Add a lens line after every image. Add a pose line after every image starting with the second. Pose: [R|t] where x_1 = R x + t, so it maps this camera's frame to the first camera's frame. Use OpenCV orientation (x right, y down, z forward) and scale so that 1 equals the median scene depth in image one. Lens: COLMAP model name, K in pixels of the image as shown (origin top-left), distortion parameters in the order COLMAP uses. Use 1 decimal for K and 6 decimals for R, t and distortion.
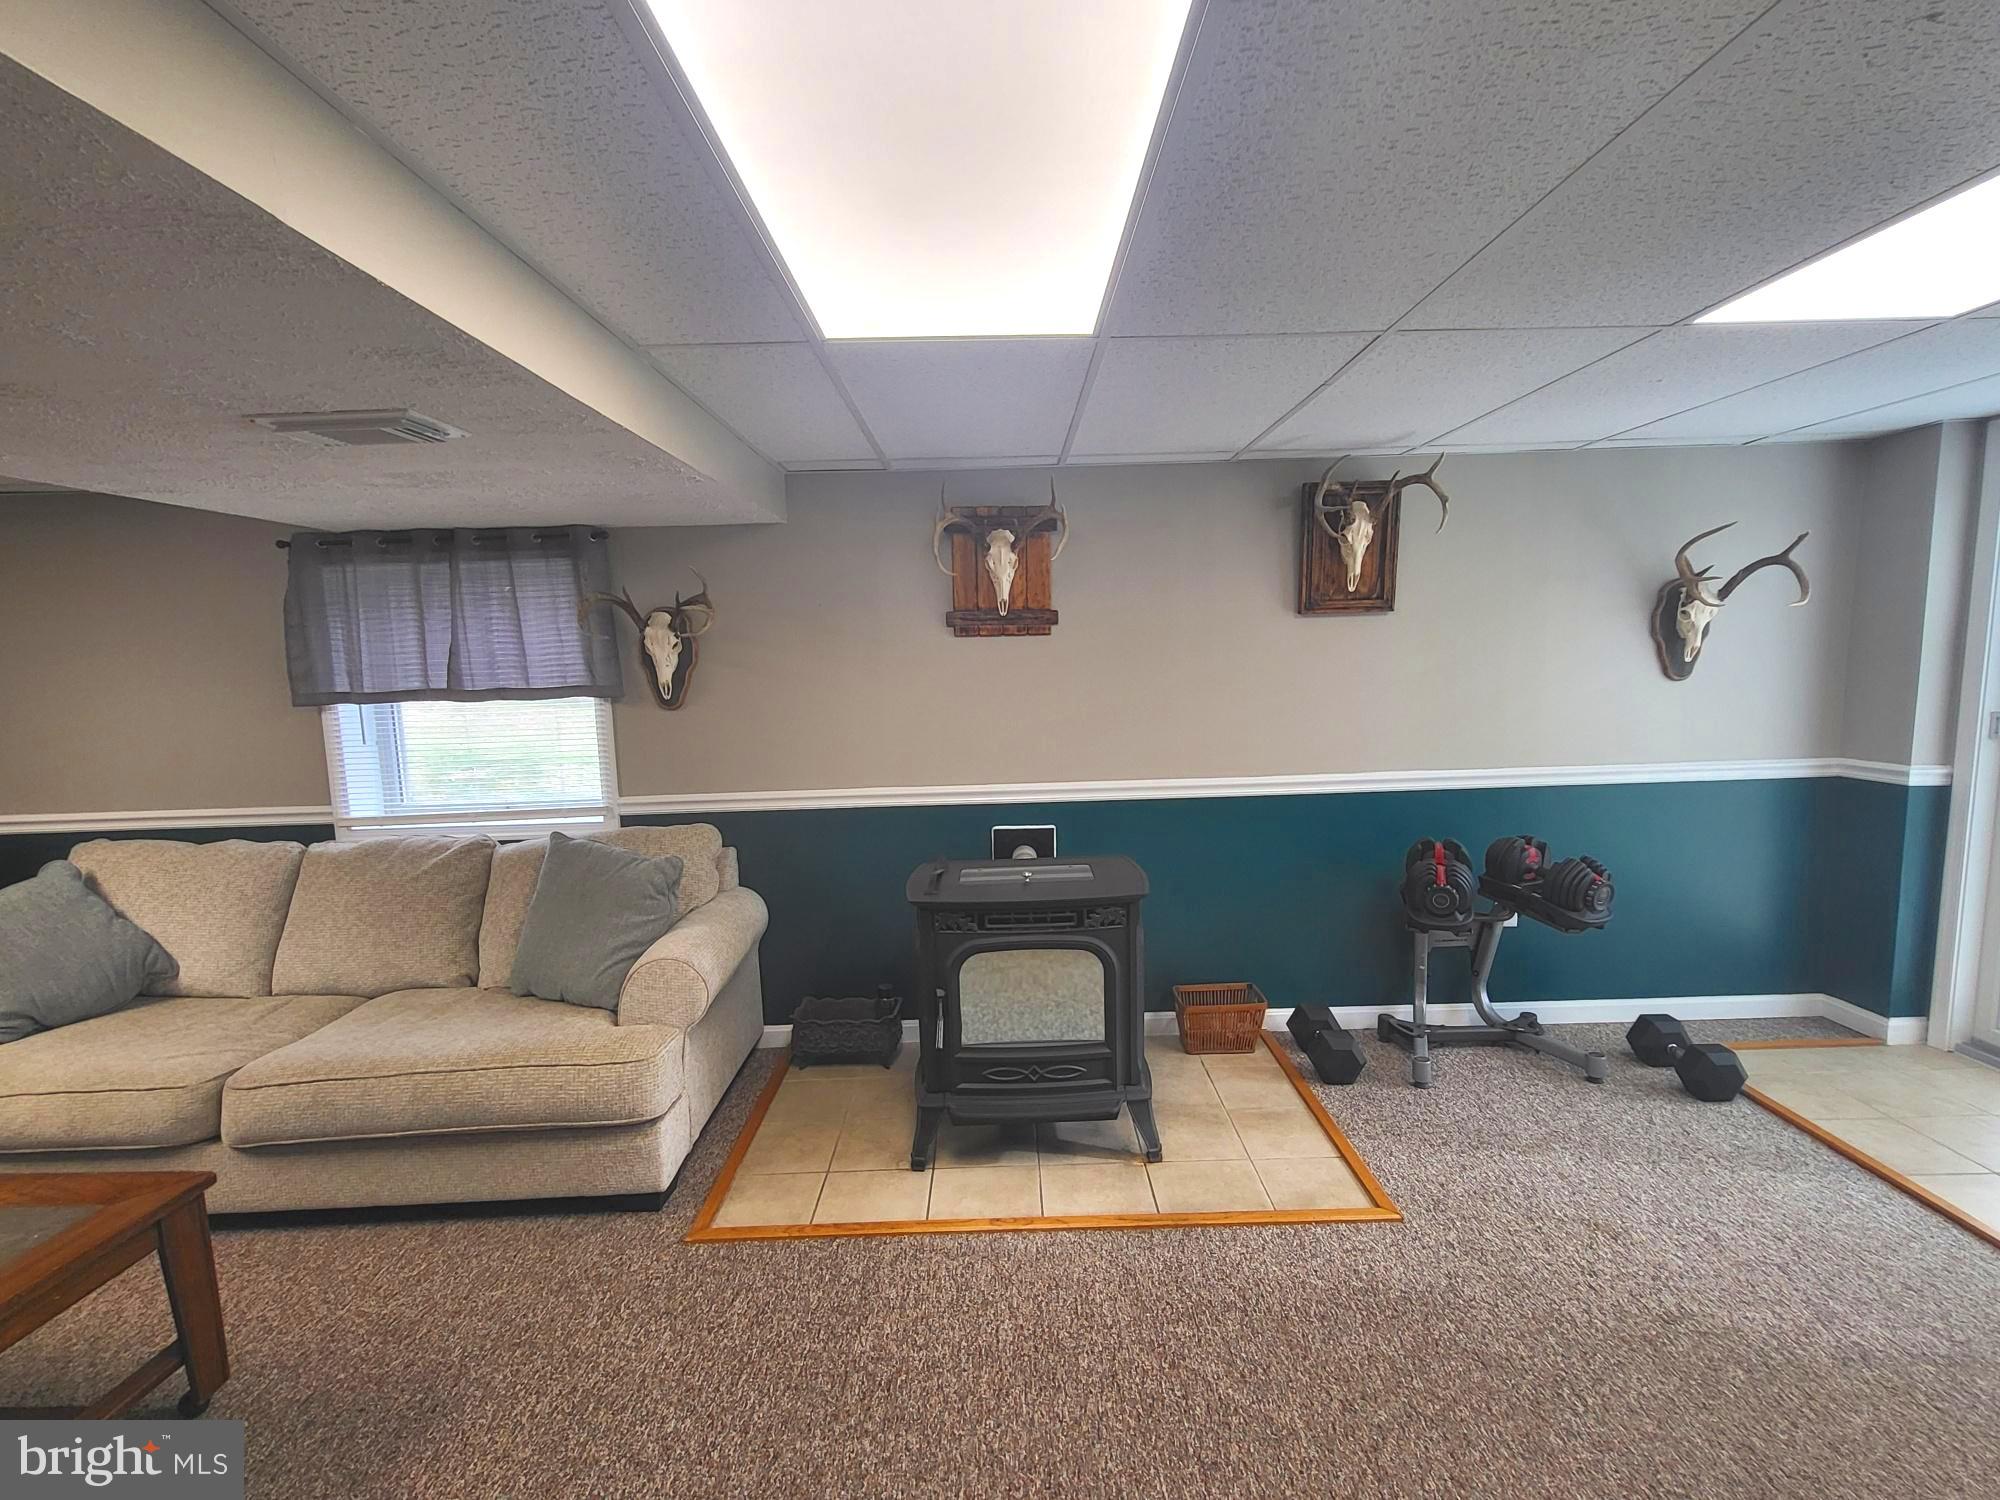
lens RADIAL K [[956.6, 0, 1001.0], [0, 956.6, 777.3], [0, 0, 1]] dist [0.007480, -0.000651]
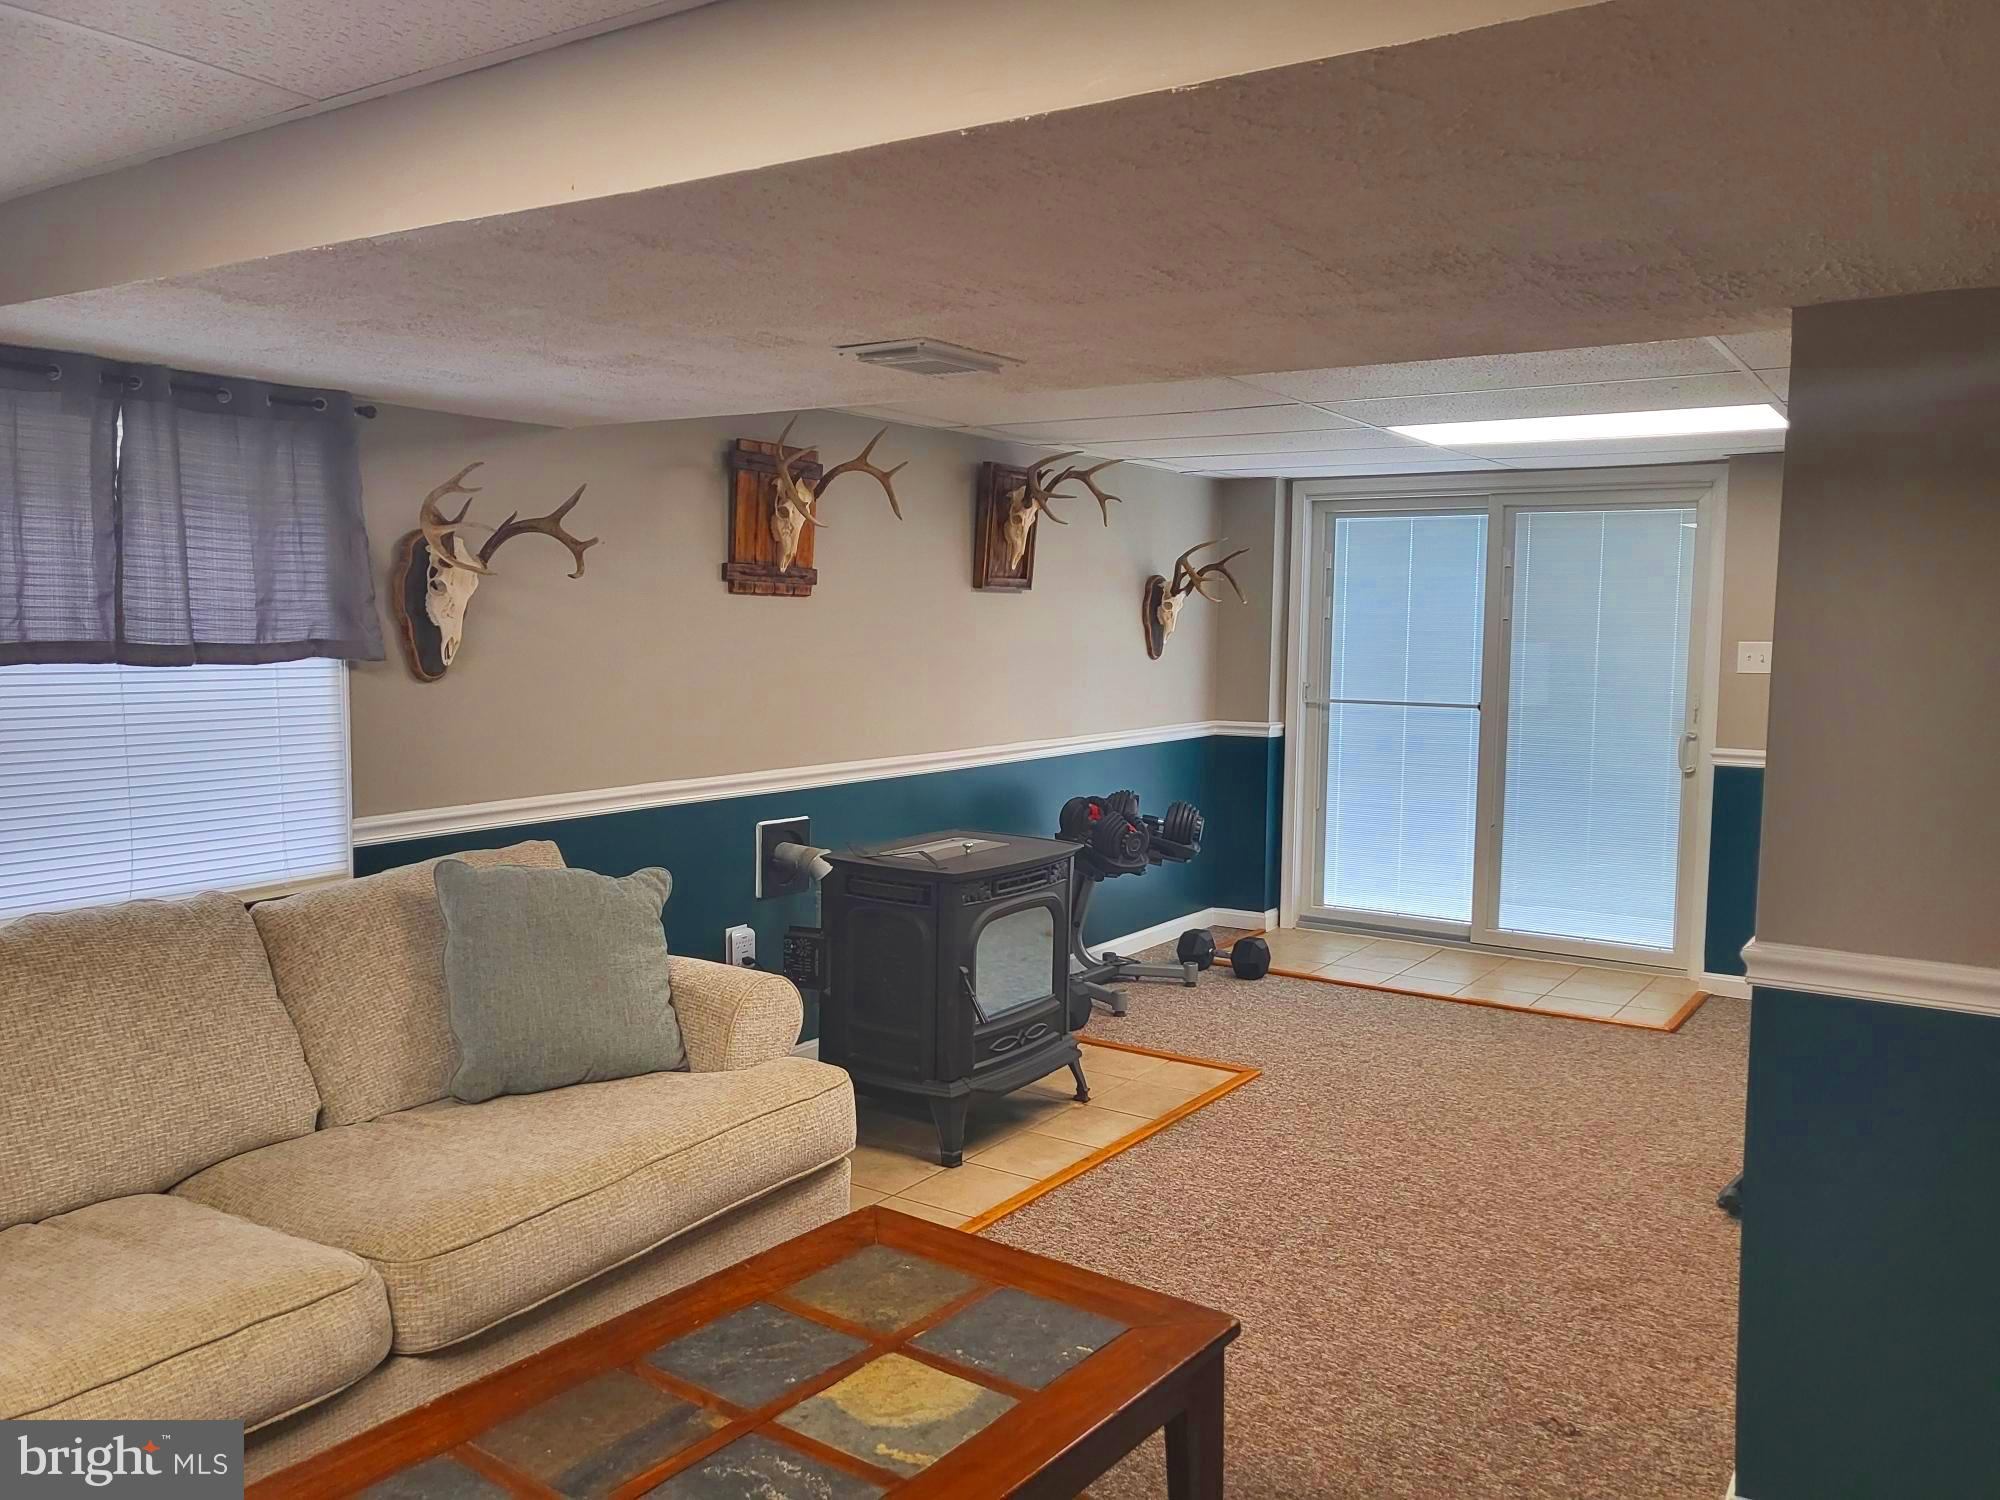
lens RADIAL K [[1573.6, 0, 999.4], [0, 1573.6, 747.3], [0, 0, 1]] dist [0.000230, -0.003096]
pose [[0.557444, -0.032132, 0.829593, -1.085228], [0.078293, 0.996832, -0.014000, 0.023291], [-0.826515, 0.072755, 0.558193, 0.065655]]
